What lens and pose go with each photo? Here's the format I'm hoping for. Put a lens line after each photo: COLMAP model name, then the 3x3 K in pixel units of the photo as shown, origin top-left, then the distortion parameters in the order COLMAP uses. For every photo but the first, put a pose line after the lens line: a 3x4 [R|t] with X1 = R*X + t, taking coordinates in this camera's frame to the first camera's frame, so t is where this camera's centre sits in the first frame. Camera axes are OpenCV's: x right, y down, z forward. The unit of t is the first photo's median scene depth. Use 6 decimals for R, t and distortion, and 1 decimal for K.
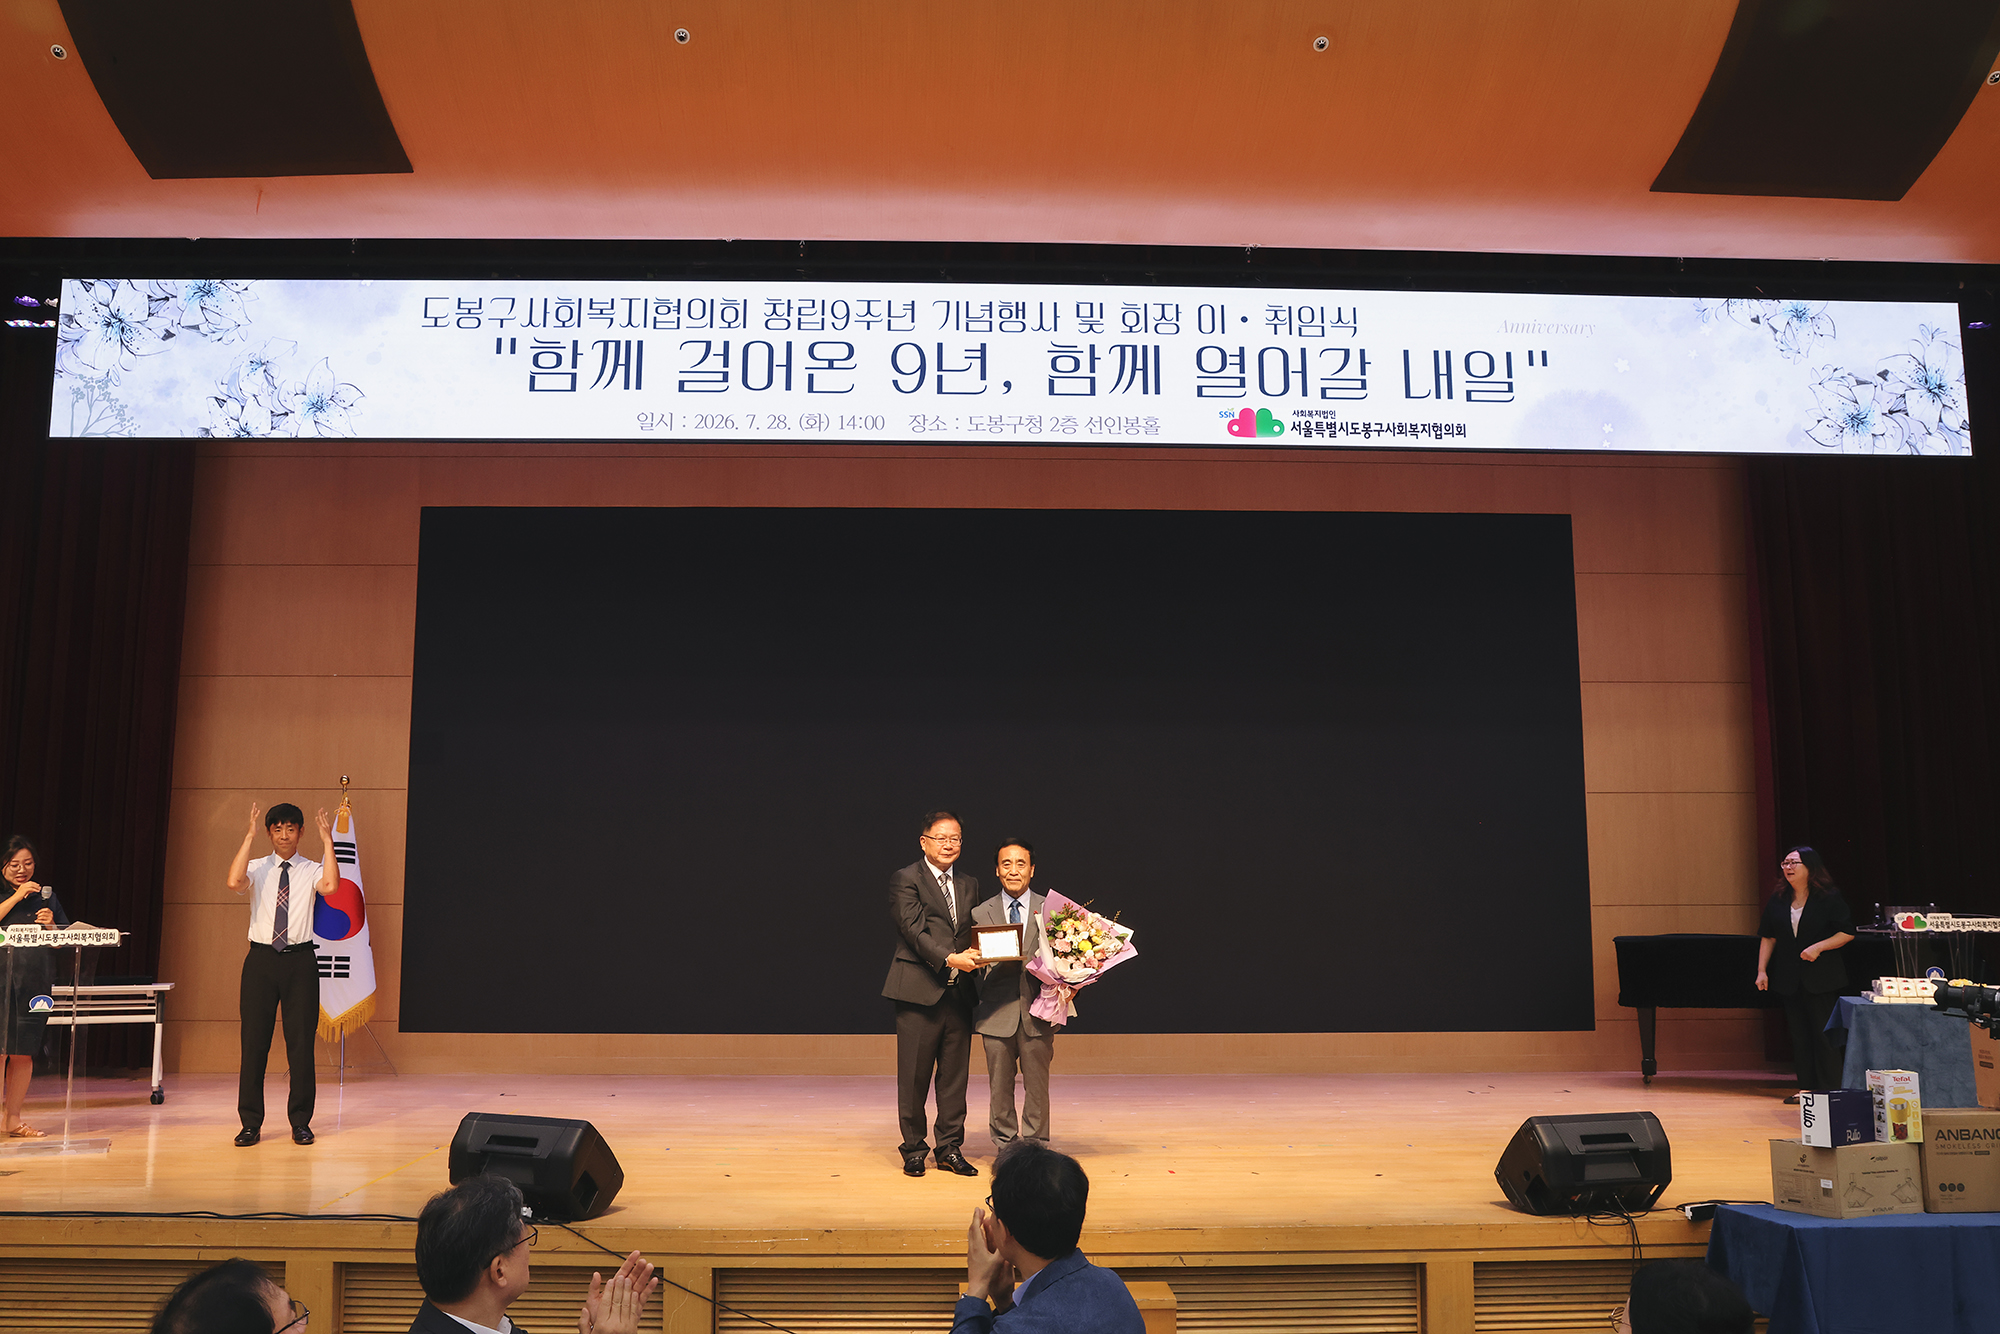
lens RADIAL K [[1568.7, 0, 957.9], [0, 1568.7, 708.7], [0, 0, 1]] dist [-0.033342, 0.058188]
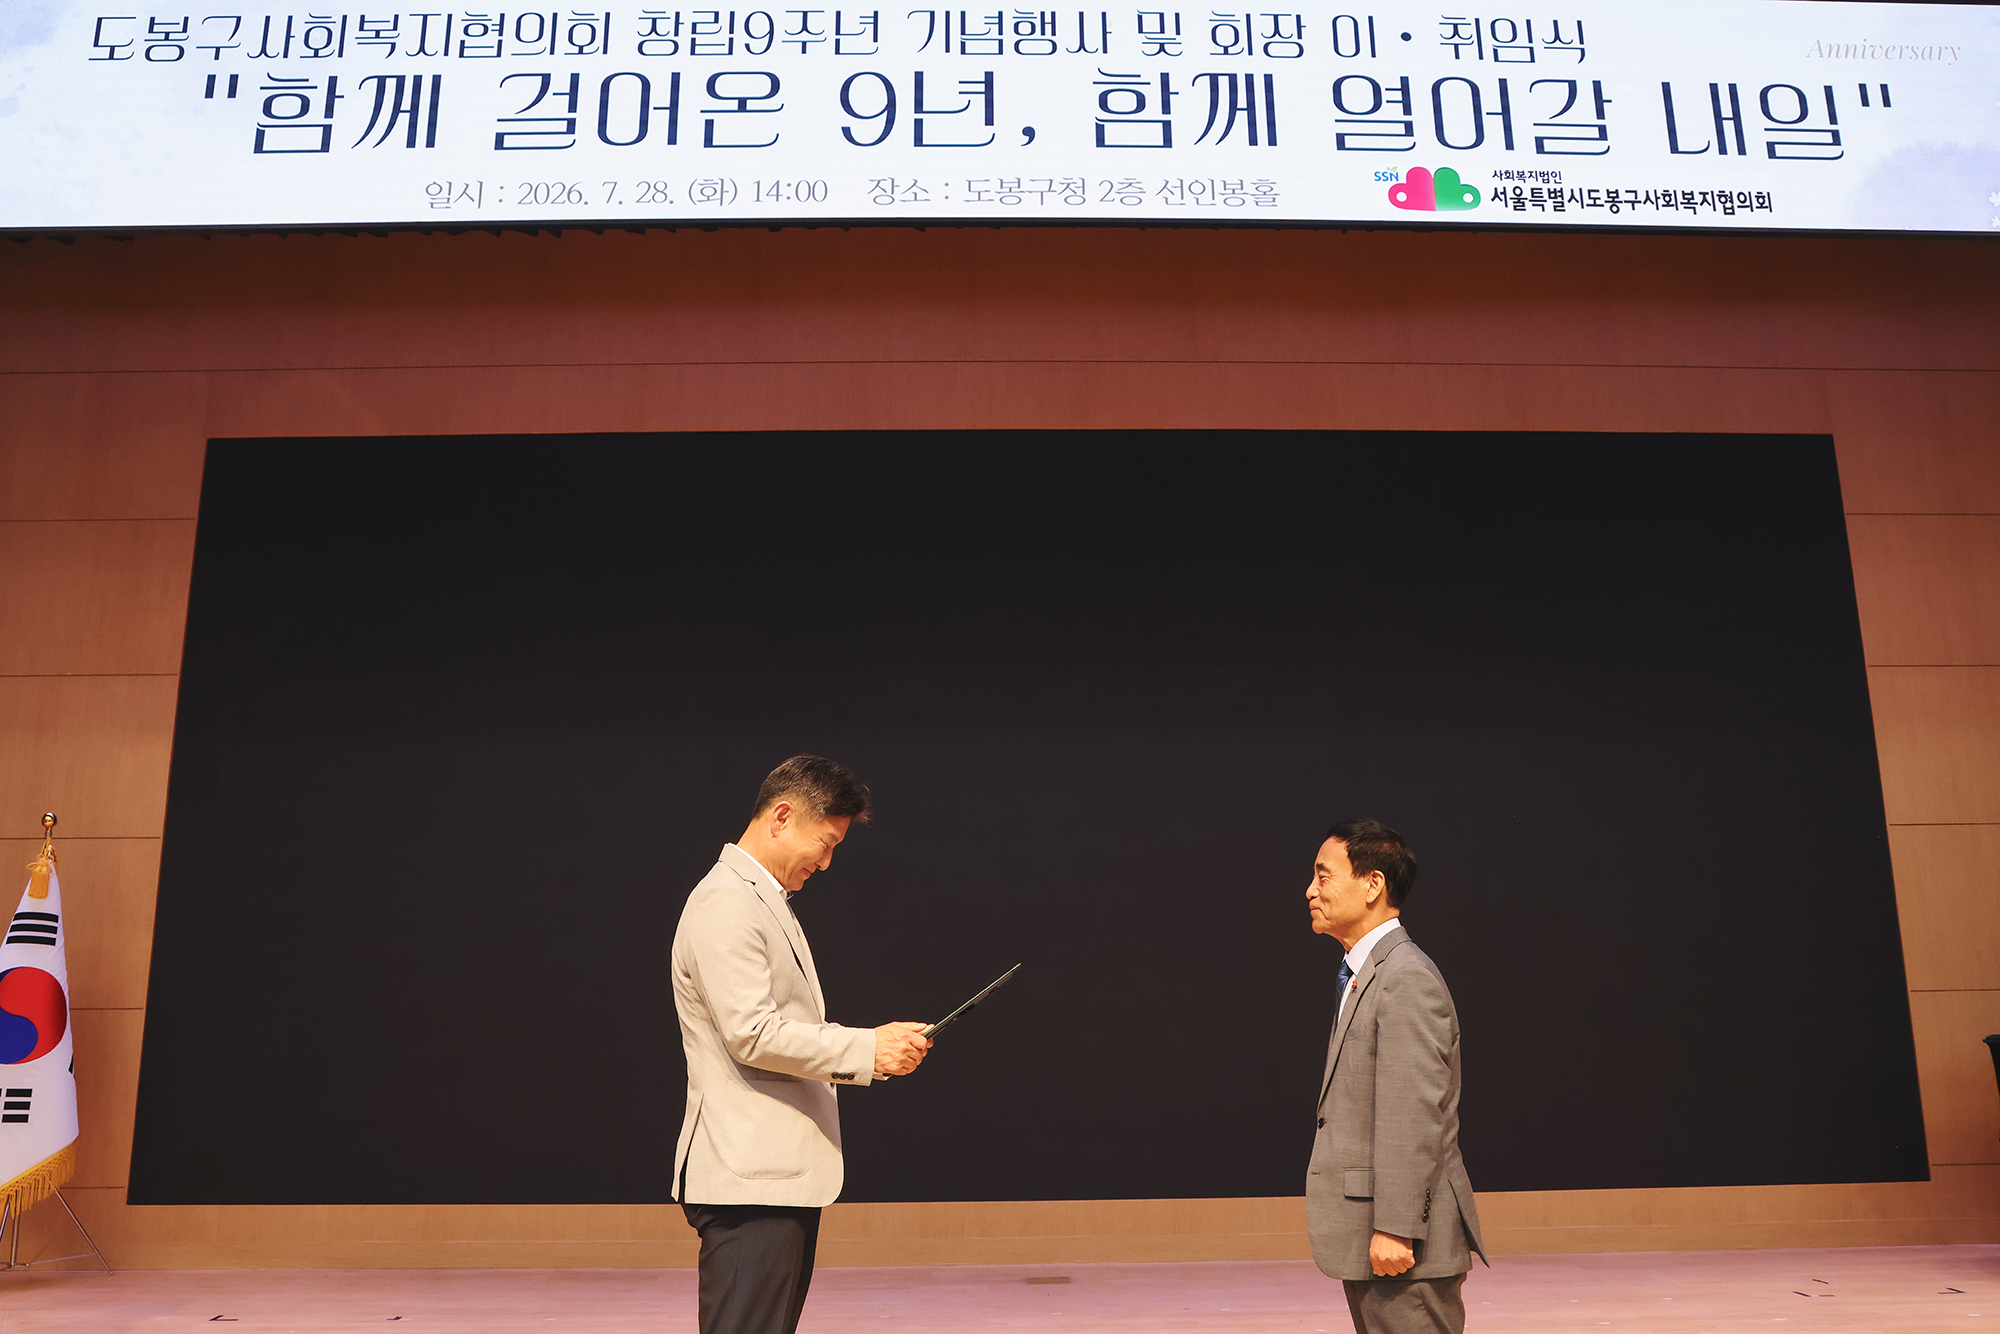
lens RADIAL K [[1453.7, 0, 1008.5], [0, 1453.7, 722.9], [0, 0, 1]] dist [-0.070131, 0.054970]
pose [[0.999909, -0.012513, -0.005120, 0.023613], [0.012046, 0.996489, -0.082856, 0.070659], [0.006139, 0.082787, 0.996548, 0.455078]]
